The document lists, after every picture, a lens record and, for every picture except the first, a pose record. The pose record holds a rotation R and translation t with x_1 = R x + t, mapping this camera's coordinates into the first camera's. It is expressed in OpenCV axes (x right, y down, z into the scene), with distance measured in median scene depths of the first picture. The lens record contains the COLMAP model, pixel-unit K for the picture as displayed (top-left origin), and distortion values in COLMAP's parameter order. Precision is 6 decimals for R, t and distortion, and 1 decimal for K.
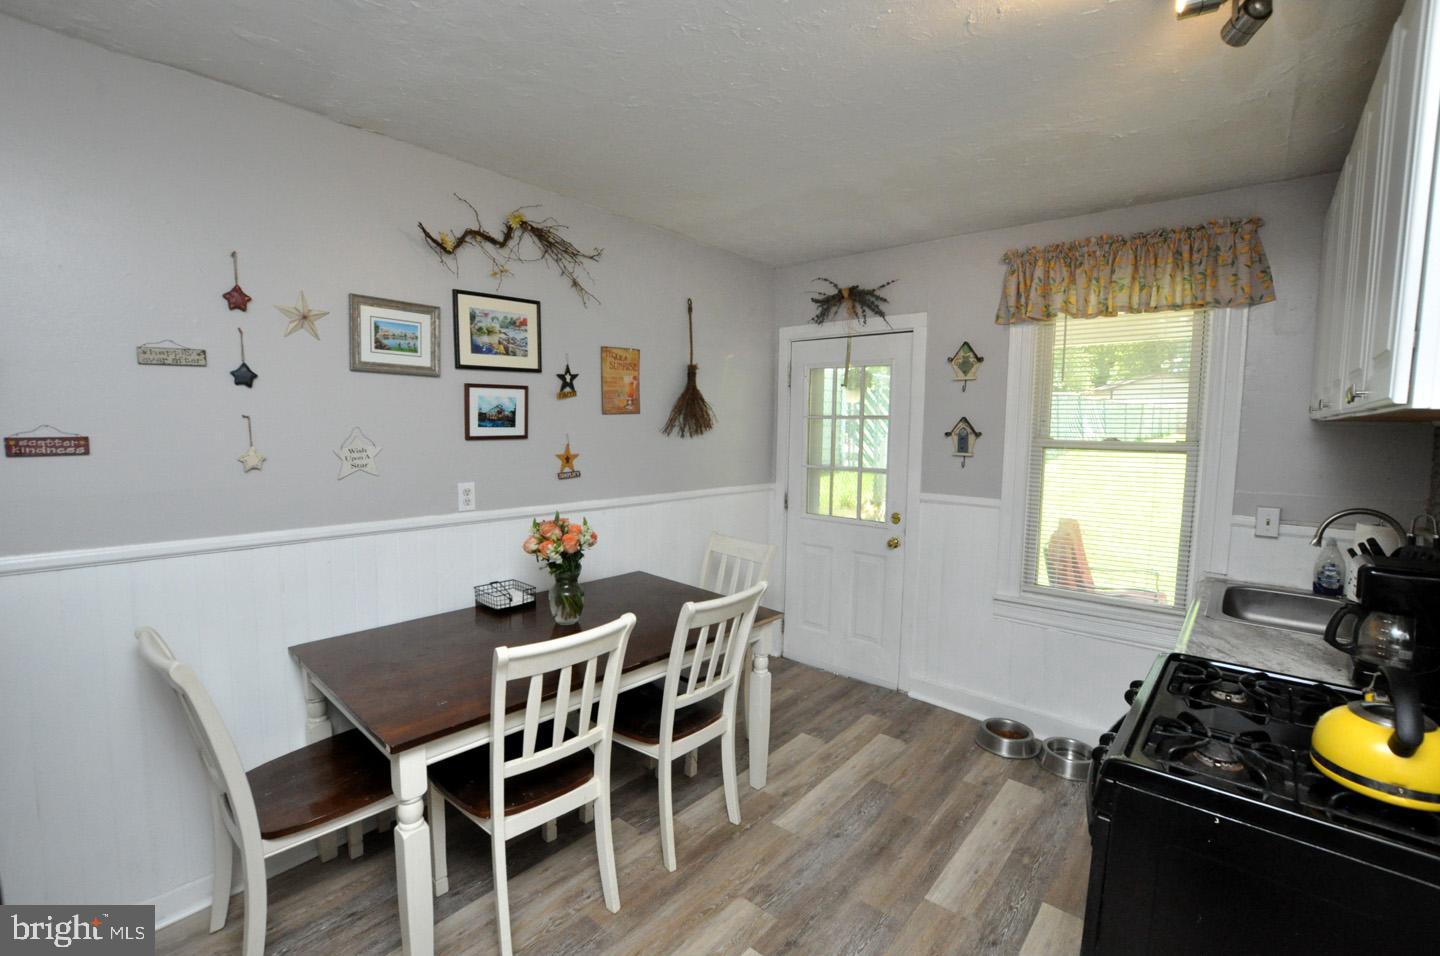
lens RADIAL K [[636.2, 0, 723.4], [0, 636.2, 477.0], [0, 0, 1]] dist [-0.022315, -0.000251]
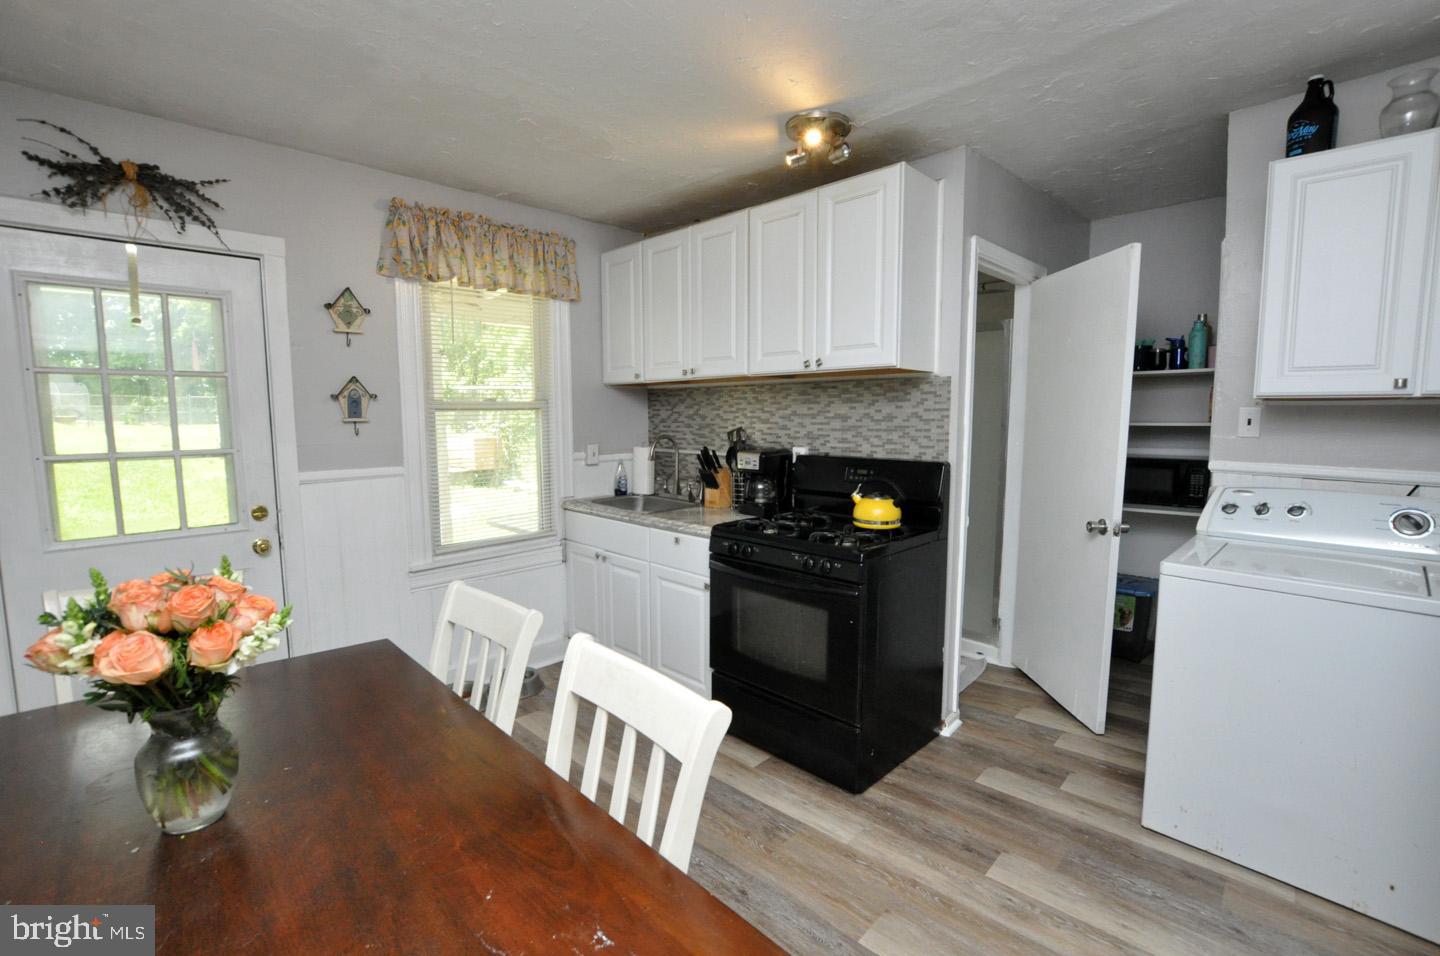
lens RADIAL K [[633.5, 0, 720.0], [0, 633.5, 478.0], [0, 0, 1]] dist [-0.022208, 0.000095]
pose [[0.071780, -0.111866, 0.991128, -0.448995], [0.096582, 0.989801, 0.104721, 0.000365], [-0.992733, 0.088209, 0.081852, 0.456792]]
